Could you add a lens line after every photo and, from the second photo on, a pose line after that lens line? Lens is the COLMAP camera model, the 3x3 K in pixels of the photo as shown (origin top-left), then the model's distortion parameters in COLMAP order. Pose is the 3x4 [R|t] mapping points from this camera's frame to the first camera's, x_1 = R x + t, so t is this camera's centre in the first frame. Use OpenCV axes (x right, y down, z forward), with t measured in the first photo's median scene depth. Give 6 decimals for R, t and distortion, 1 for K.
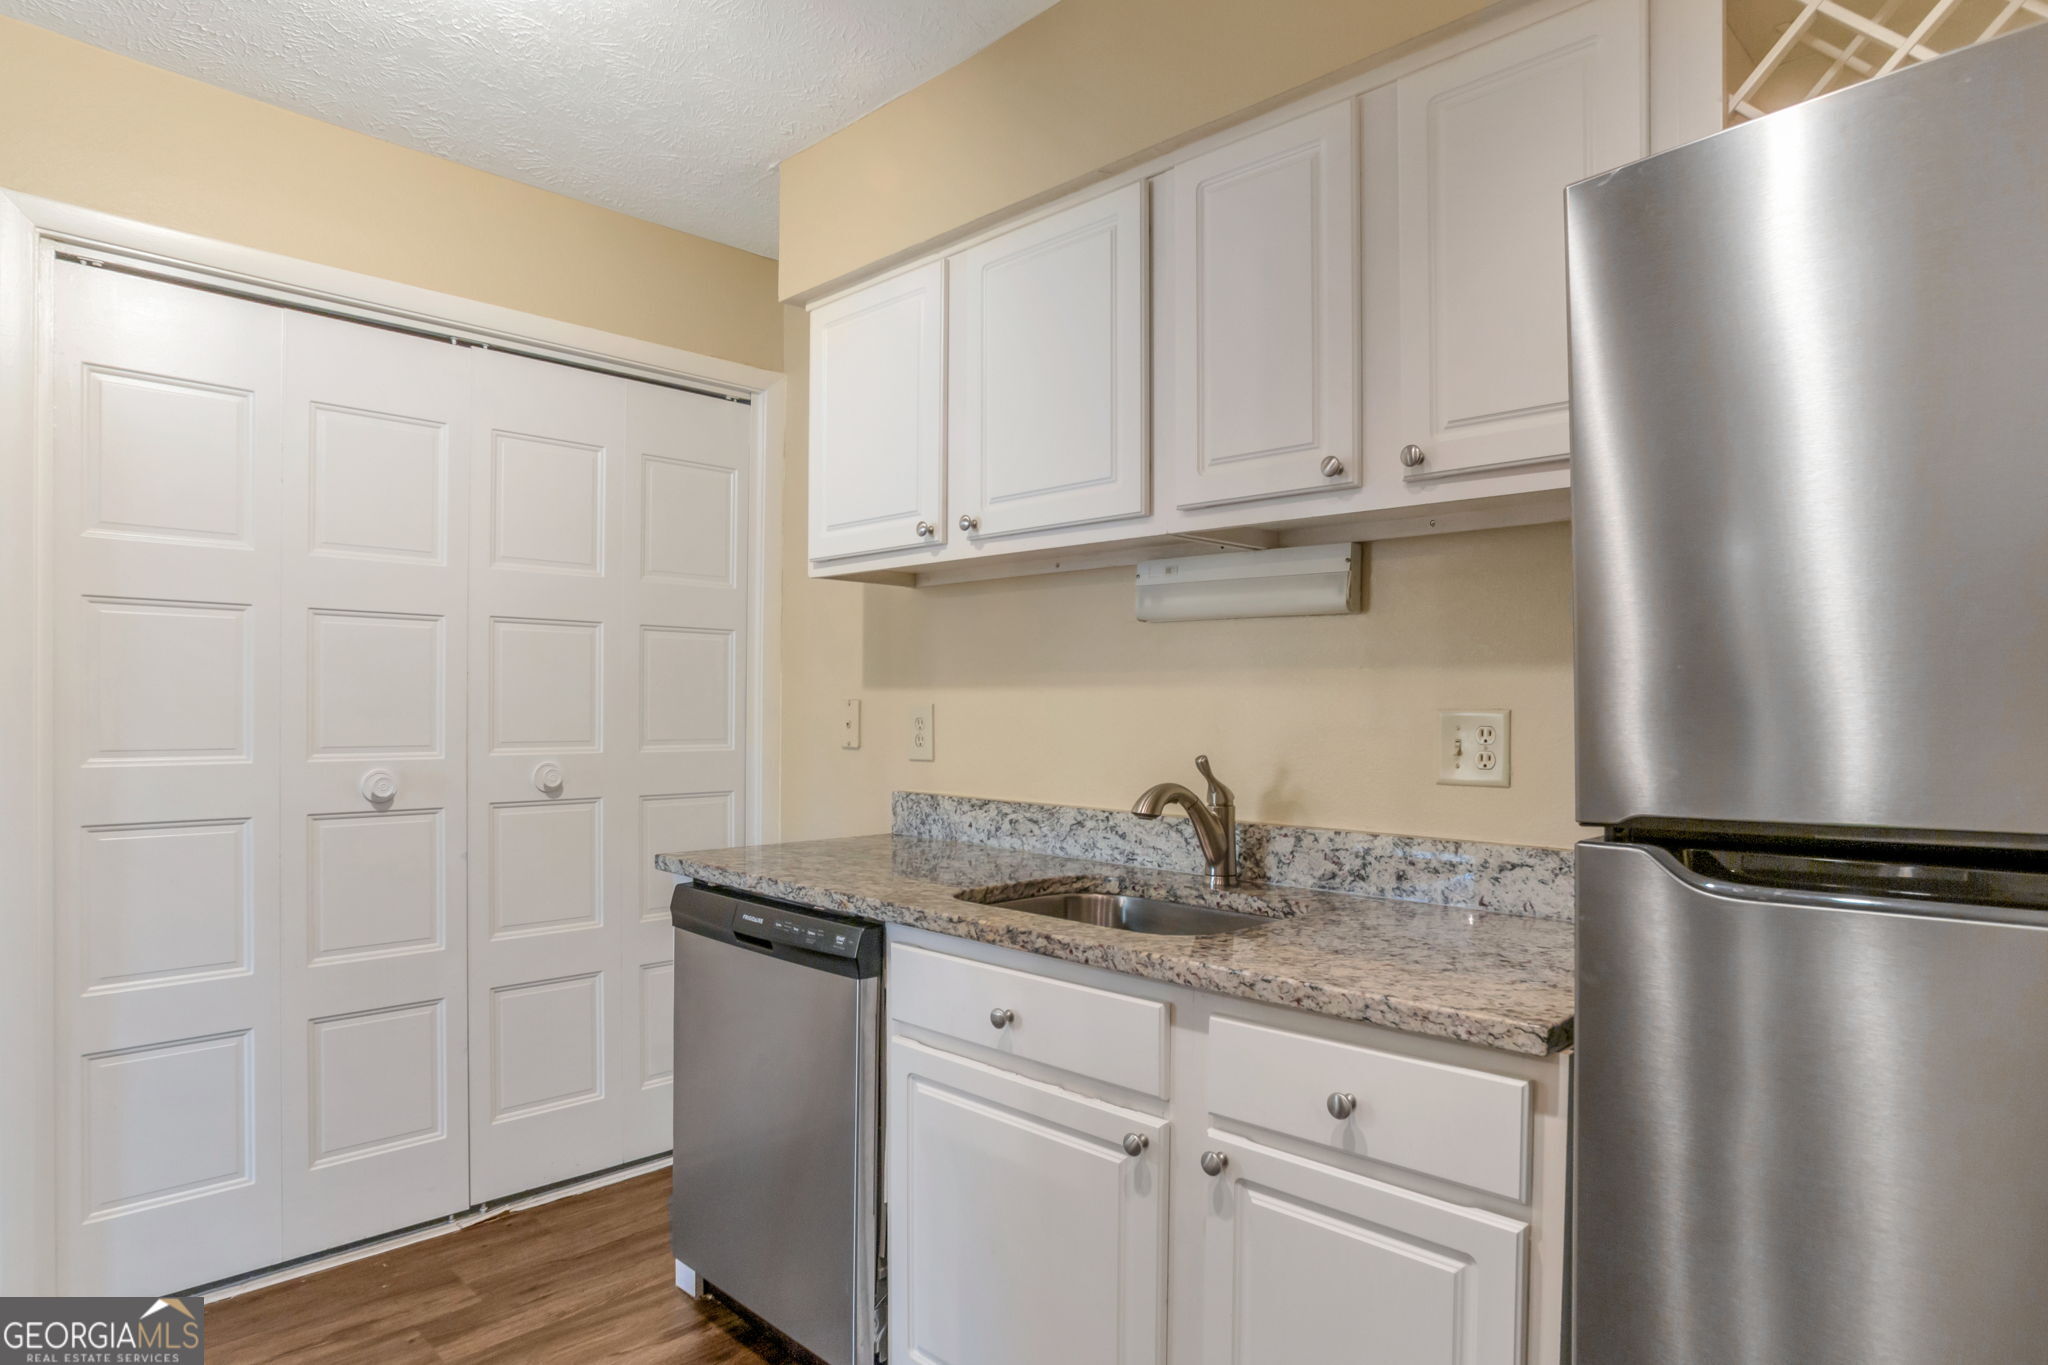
lens RADIAL K [[1158.6, 0, 1002.8], [0, 1158.6, 694.3], [0, 0, 1]] dist [-0.076849, 0.044390]
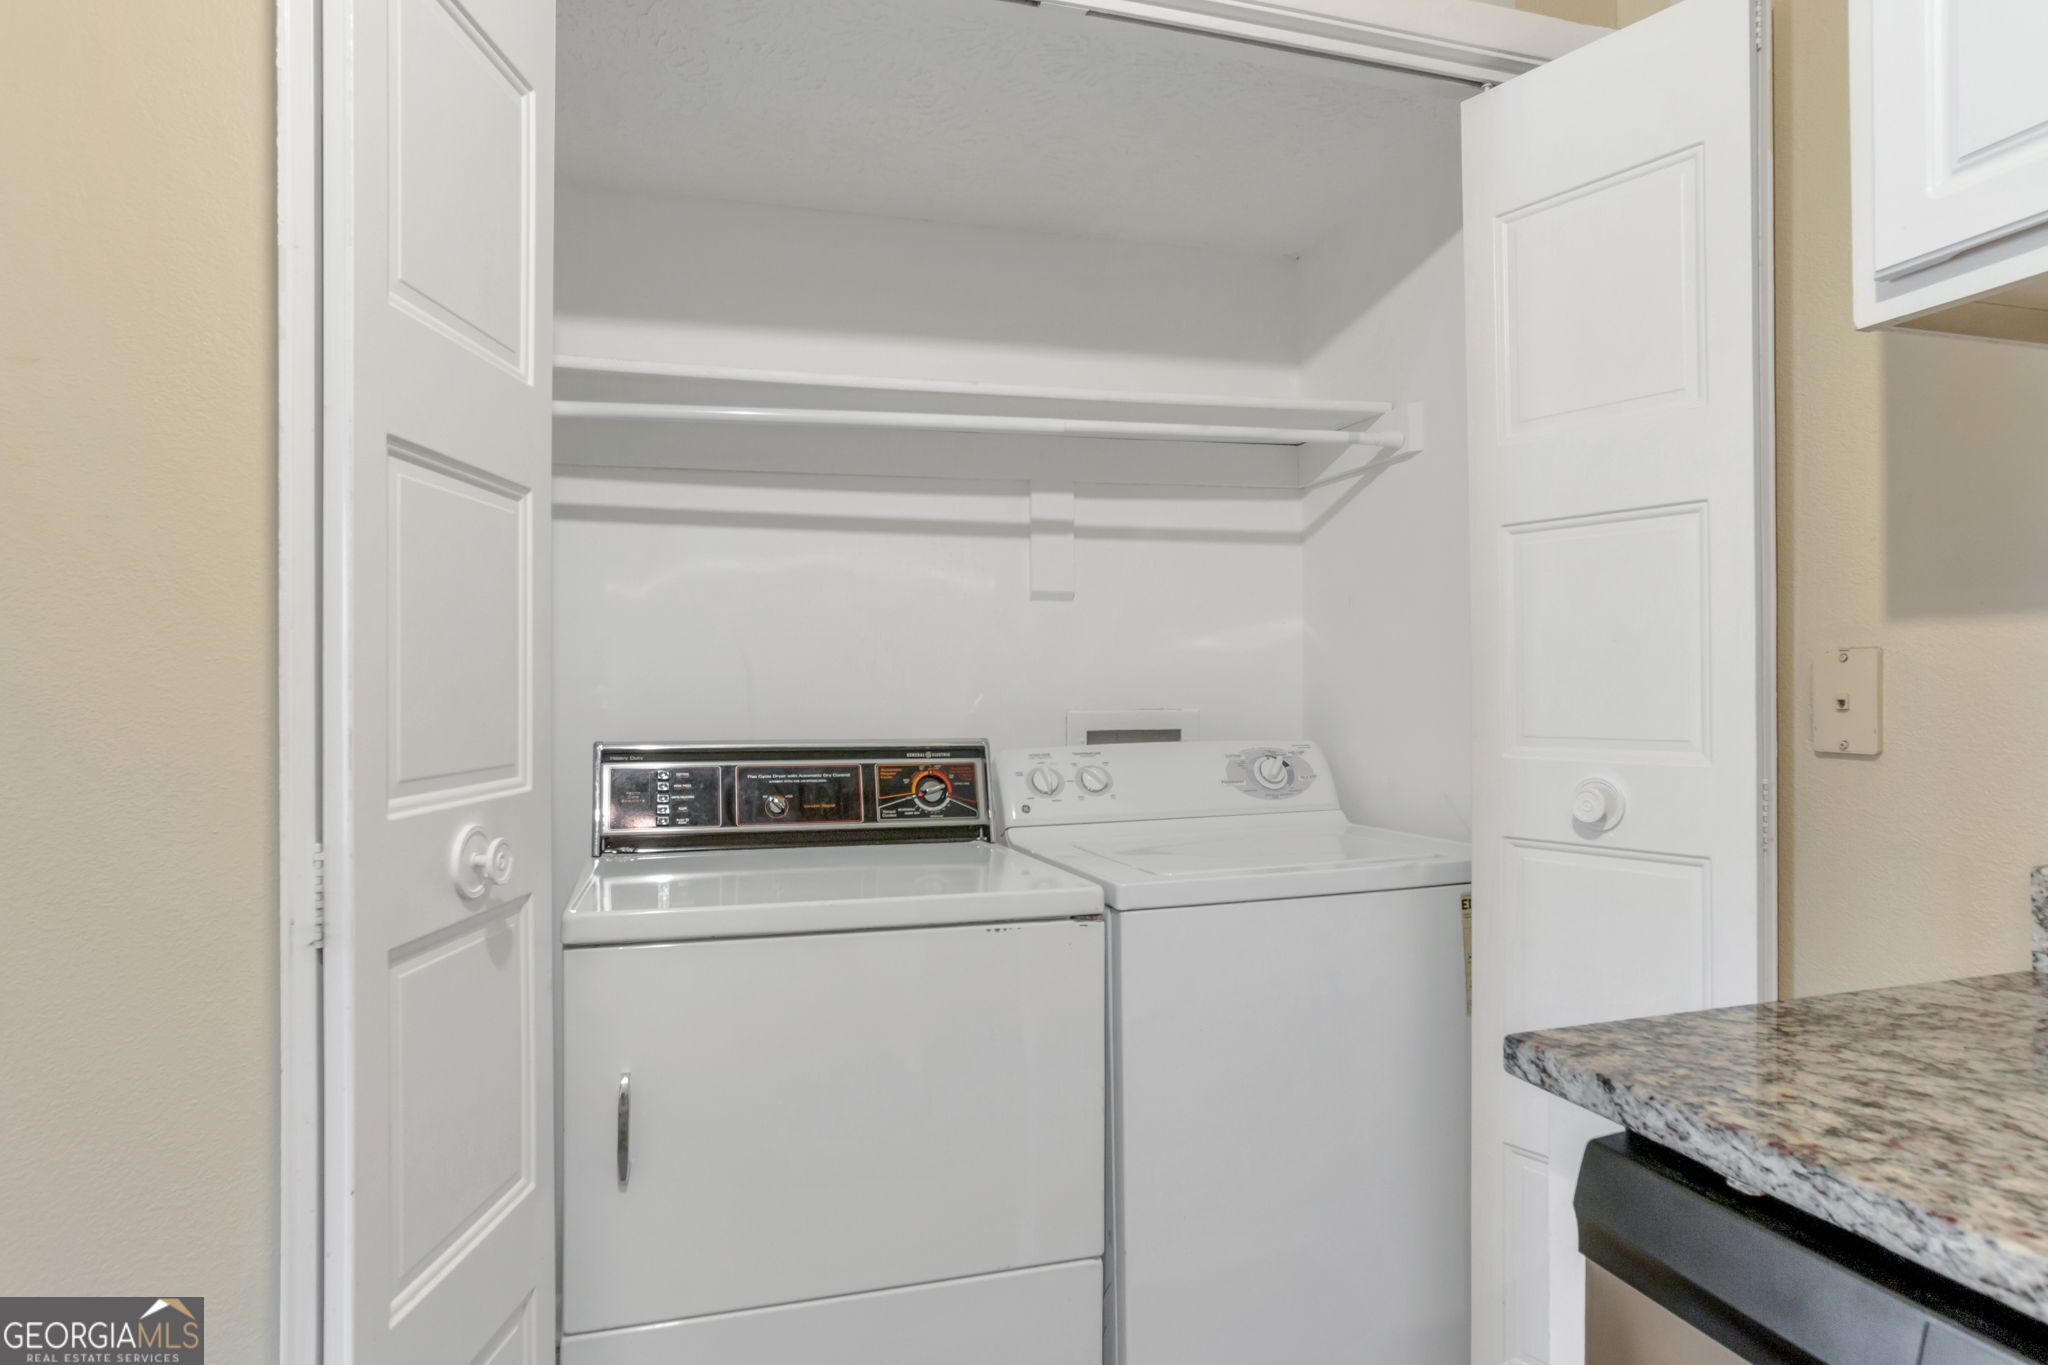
lens RADIAL K [[1158.6, 0, 1002.8], [0, 1158.6, 694.3], [0, 0, 1]] dist [-0.076849, 0.044390]
pose [[0.879683, -0.015576, -0.475306, -0.278455], [0.021633, 0.999739, 0.007277, 0.016506], [0.475069, -0.016684, 0.879790, 0.602938]]
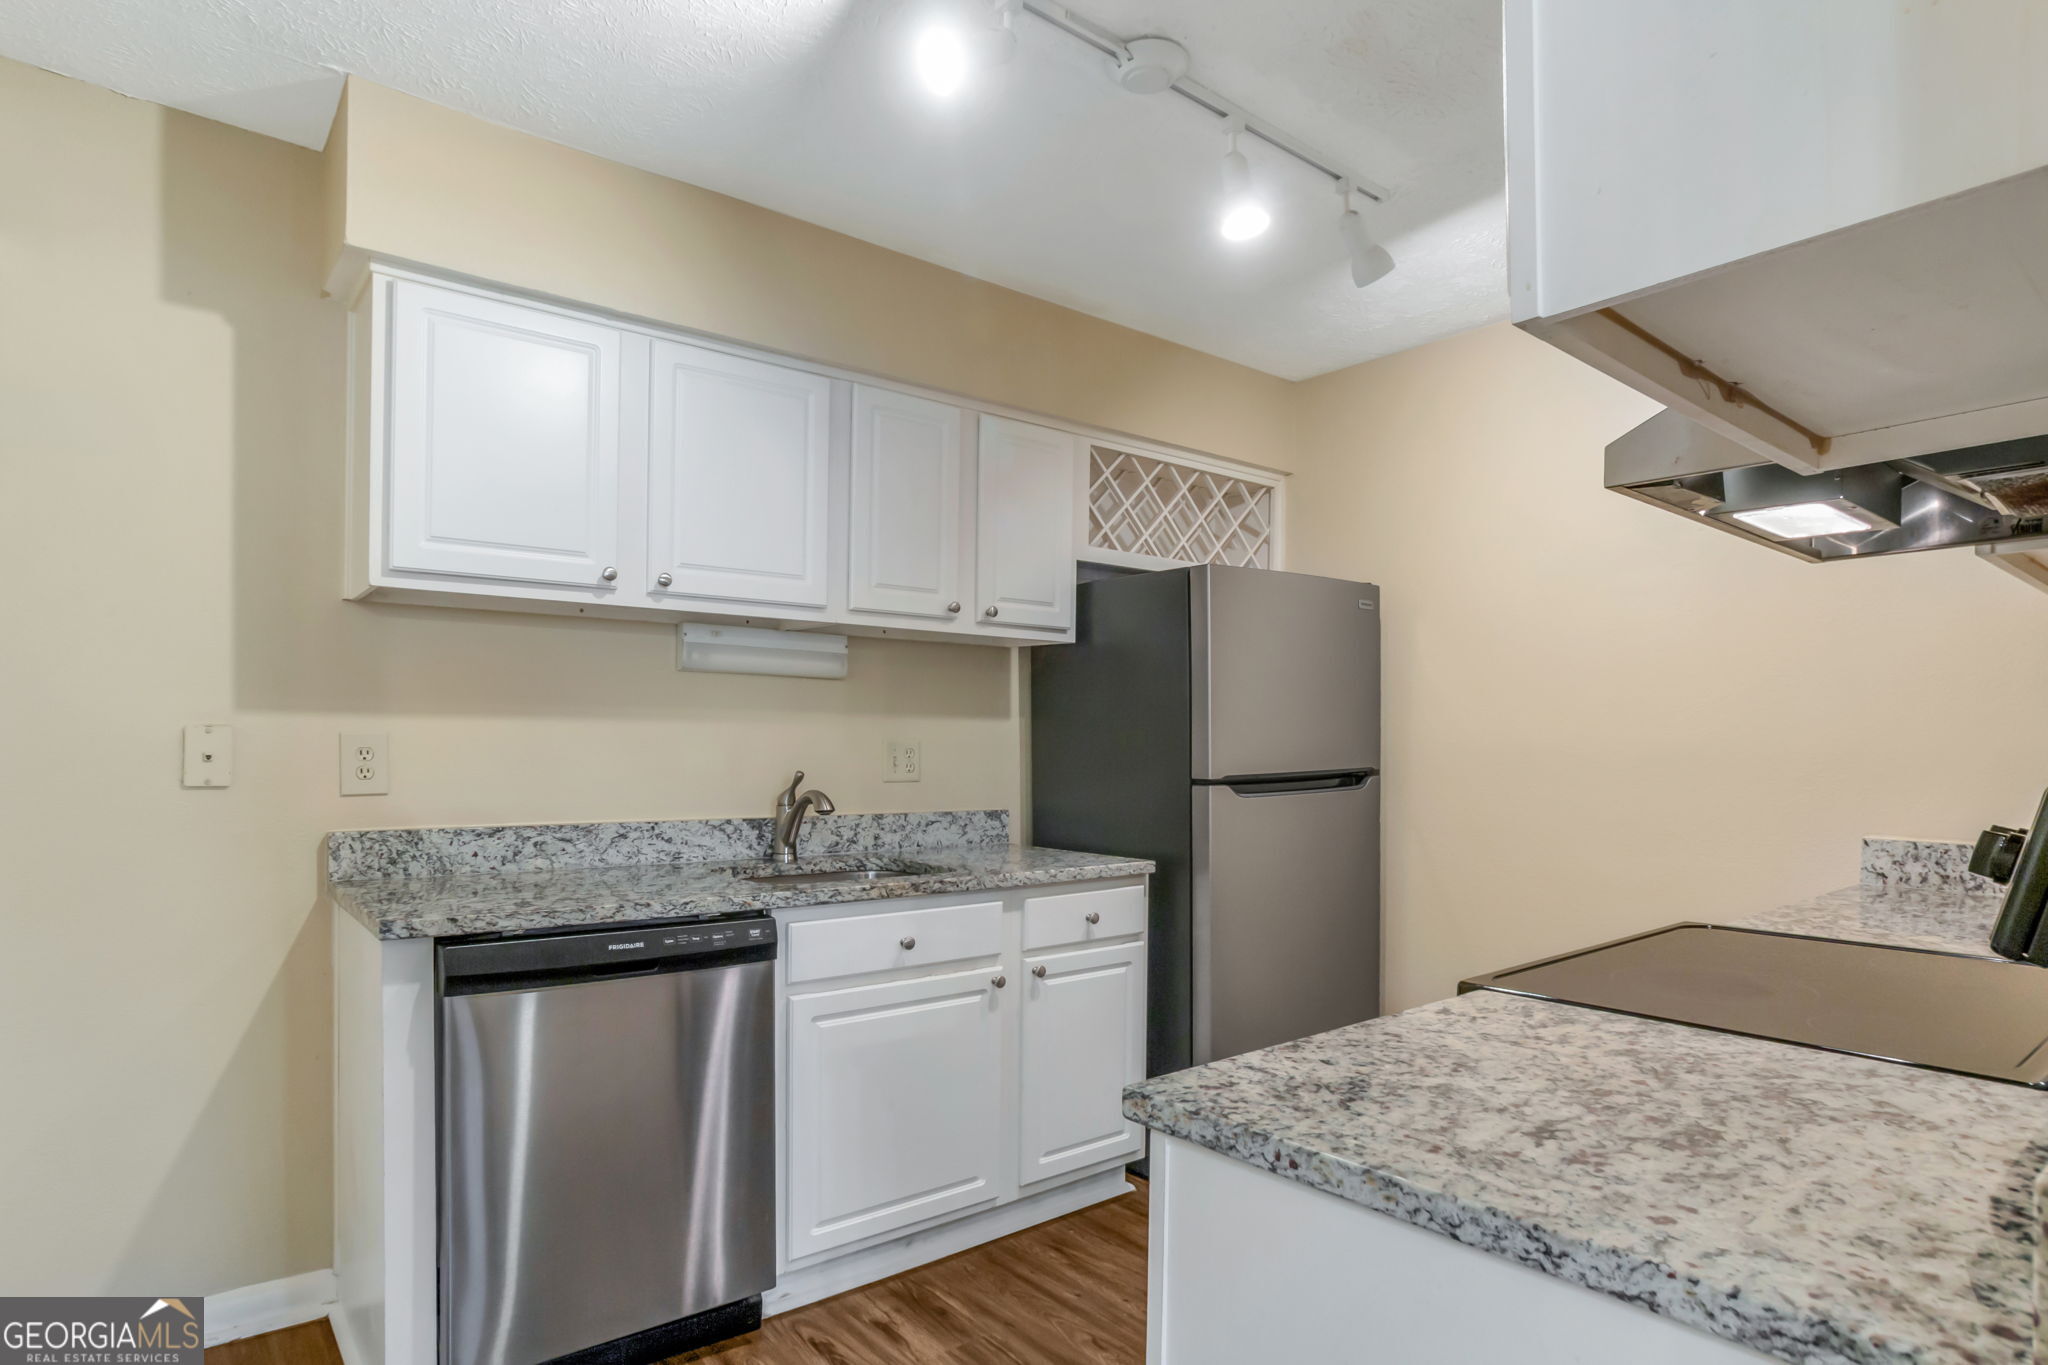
lens RADIAL K [[1123.0, 0, 1024.7], [0, 1123.0, 728.3], [0, 0, 1]] dist [-0.073467, 0.038902]
pose [[0.122012, 0.002765, 0.992525, -1.054578], [-0.020544, 0.999789, -0.000260, -0.005917], [-0.992316, -0.020359, 0.122043, 0.481730]]
